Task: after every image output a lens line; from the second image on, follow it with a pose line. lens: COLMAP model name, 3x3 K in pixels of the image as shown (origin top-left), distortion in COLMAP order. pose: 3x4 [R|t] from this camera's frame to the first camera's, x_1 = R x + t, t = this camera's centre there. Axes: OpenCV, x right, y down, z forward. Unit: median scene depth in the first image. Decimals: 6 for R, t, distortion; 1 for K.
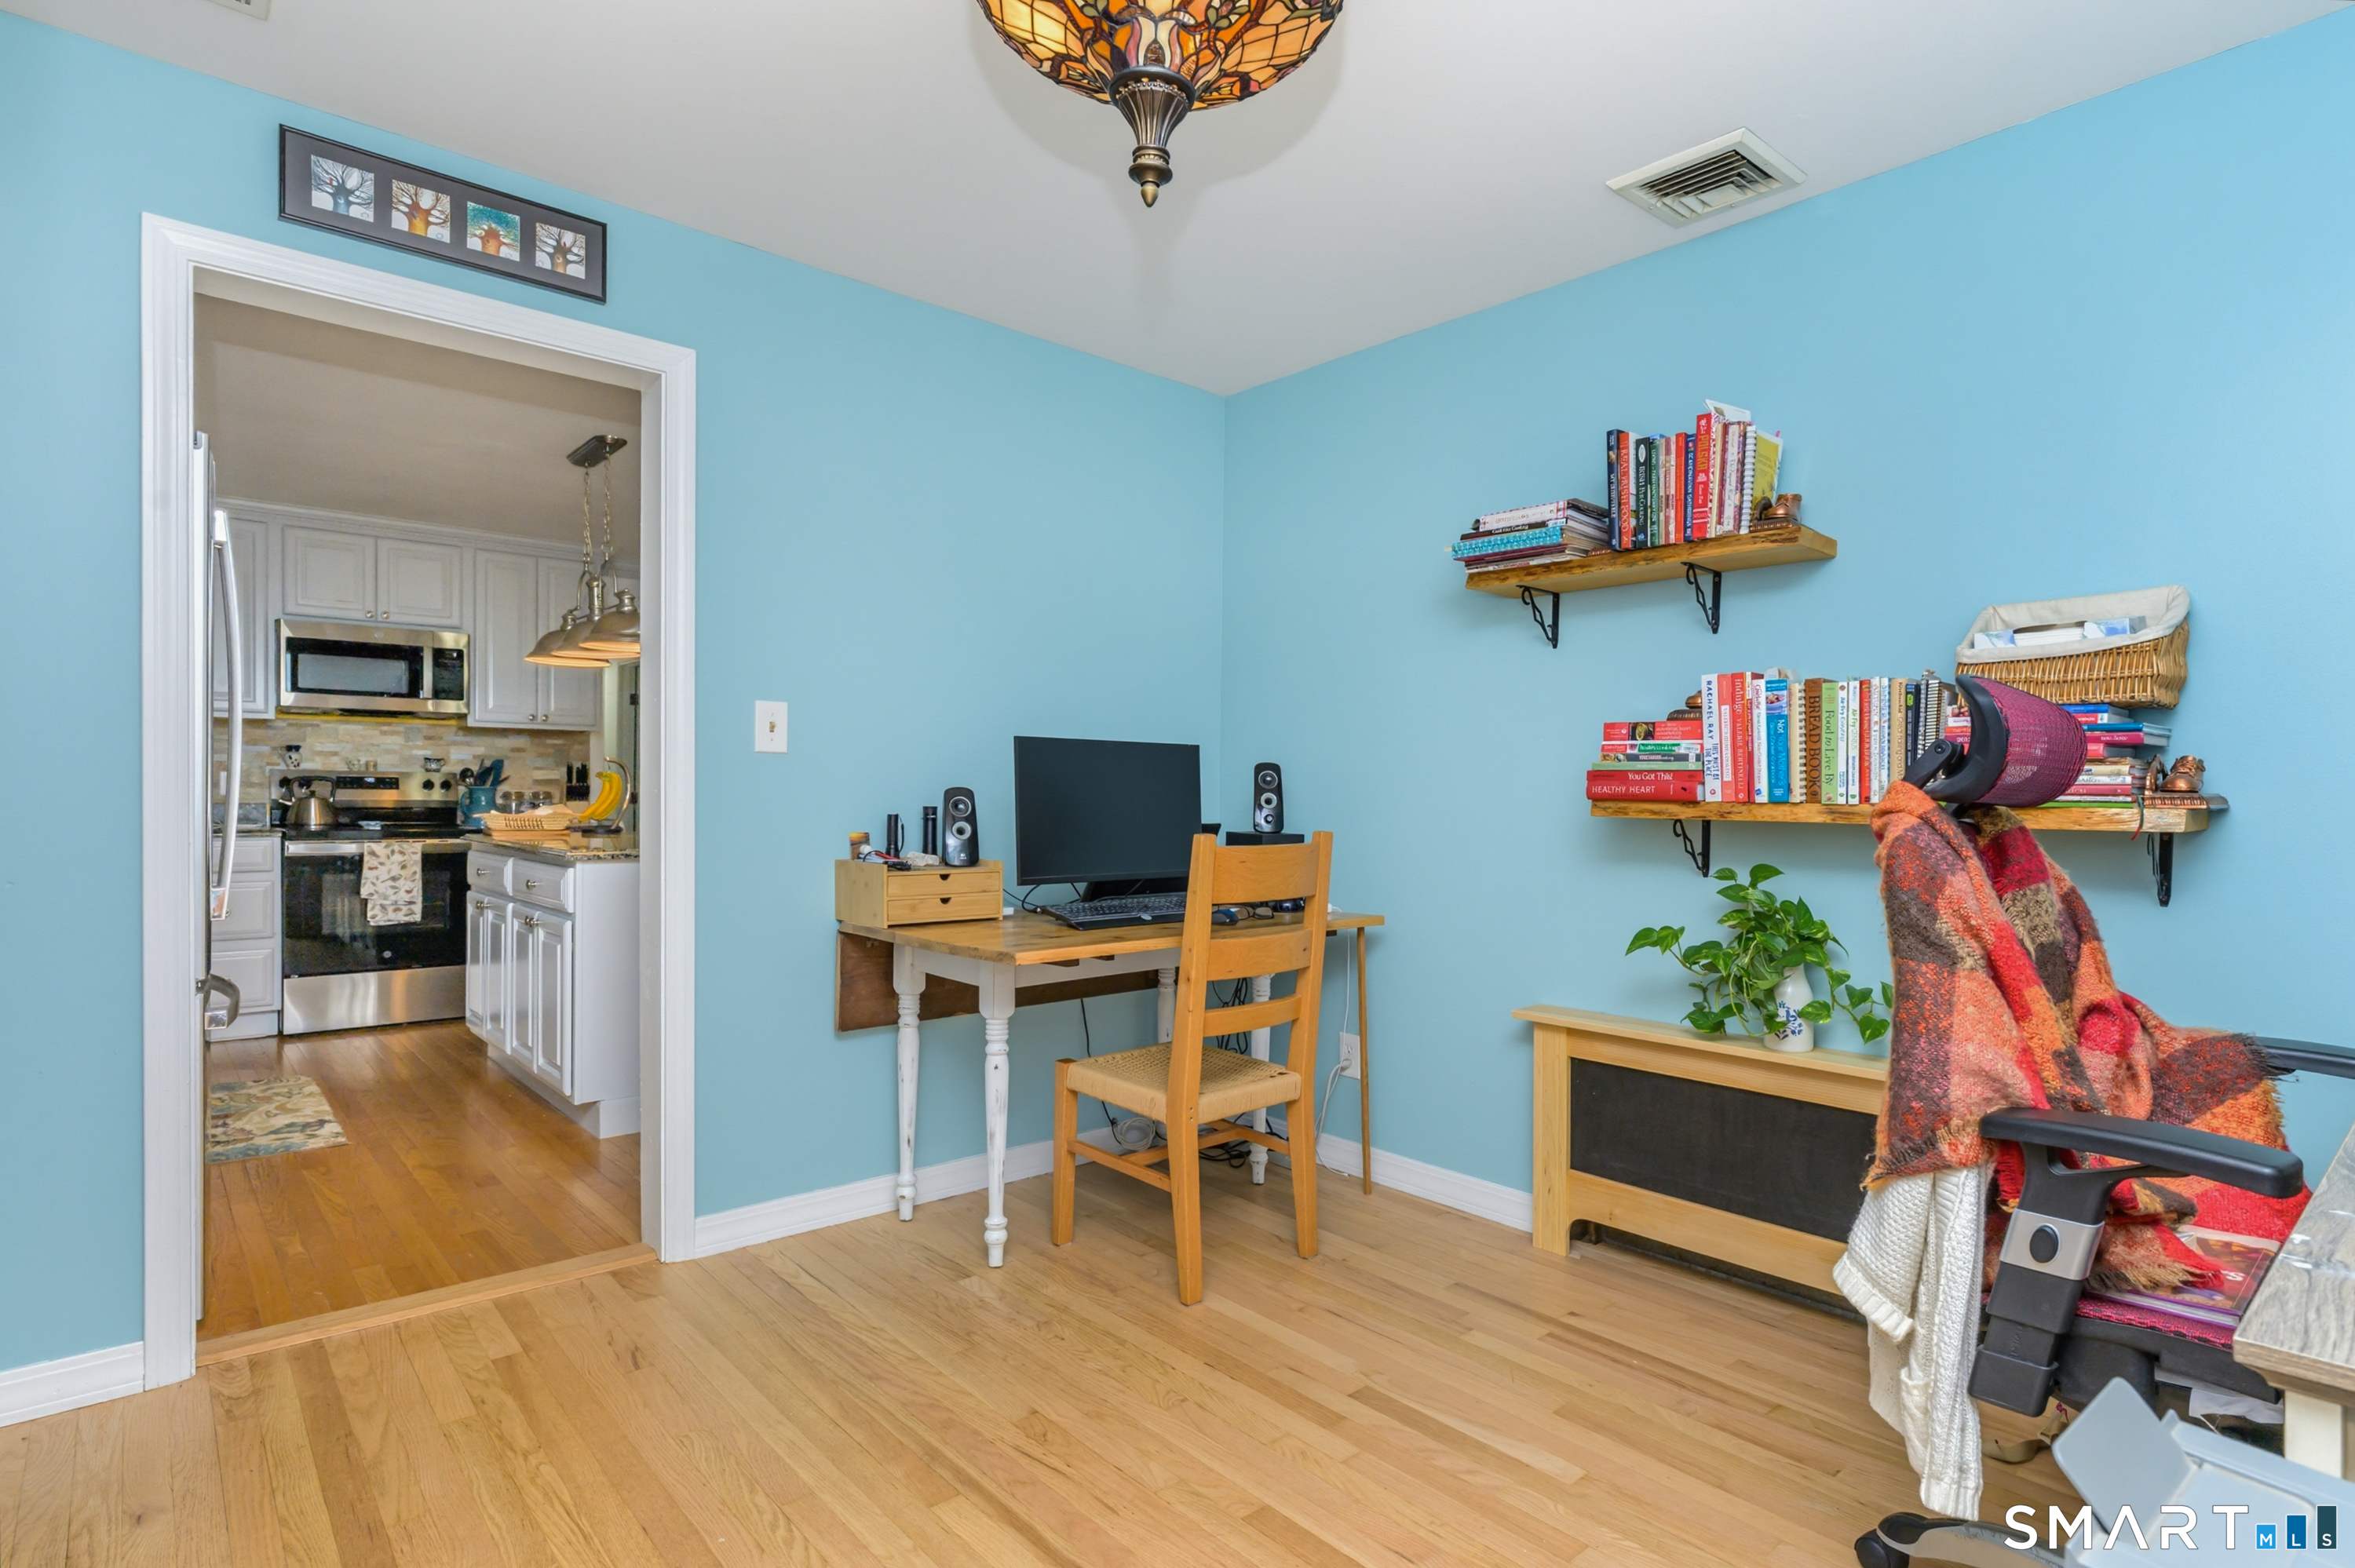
lens RADIAL K [[1155.3, 0, 1189.5], [0, 1155.3, 802.0], [0, 0, 1]] dist [-0.003176, 0.000326]
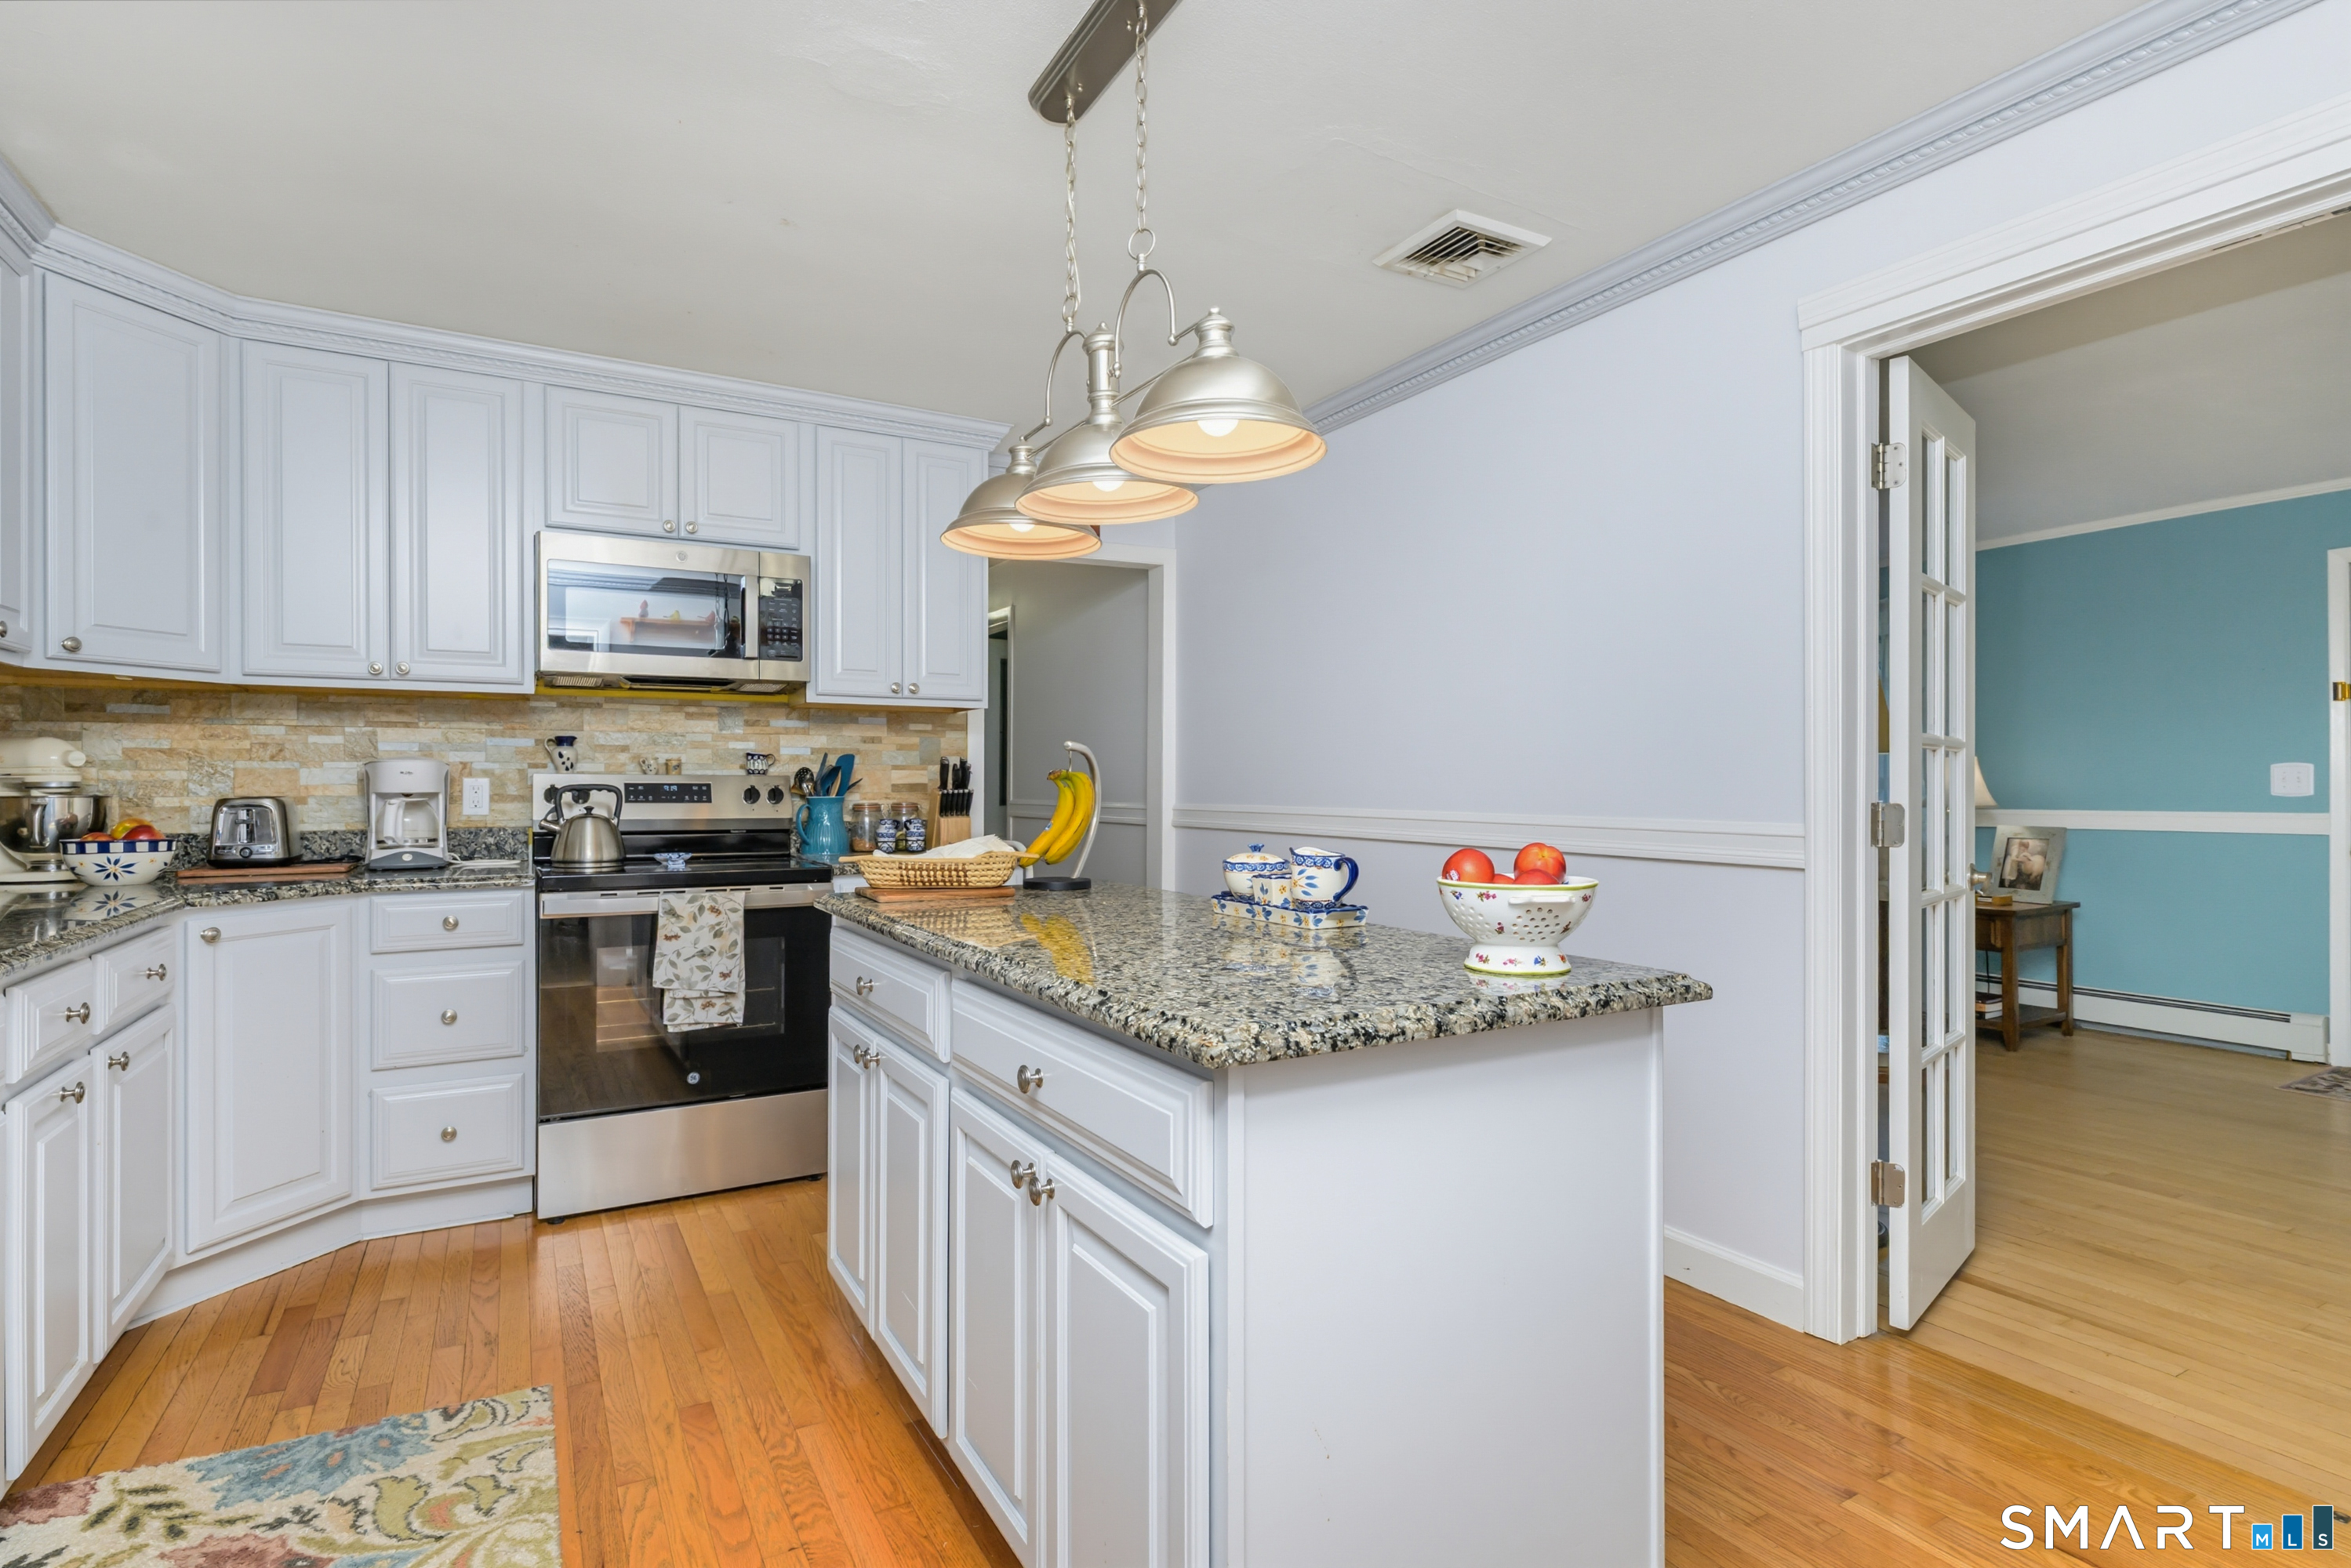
lens RADIAL K [[1153.3, 0, 1179.0], [0, 1153.3, 780.5], [0, 0, 1]] dist [-0.003176, 0.000326]
pose [[0.976568, -0.011345, -0.214911, -0.309021], [0.008163, 0.999844, -0.015685, -0.011710], [0.215055, 0.013563, 0.976508, 0.453370]]
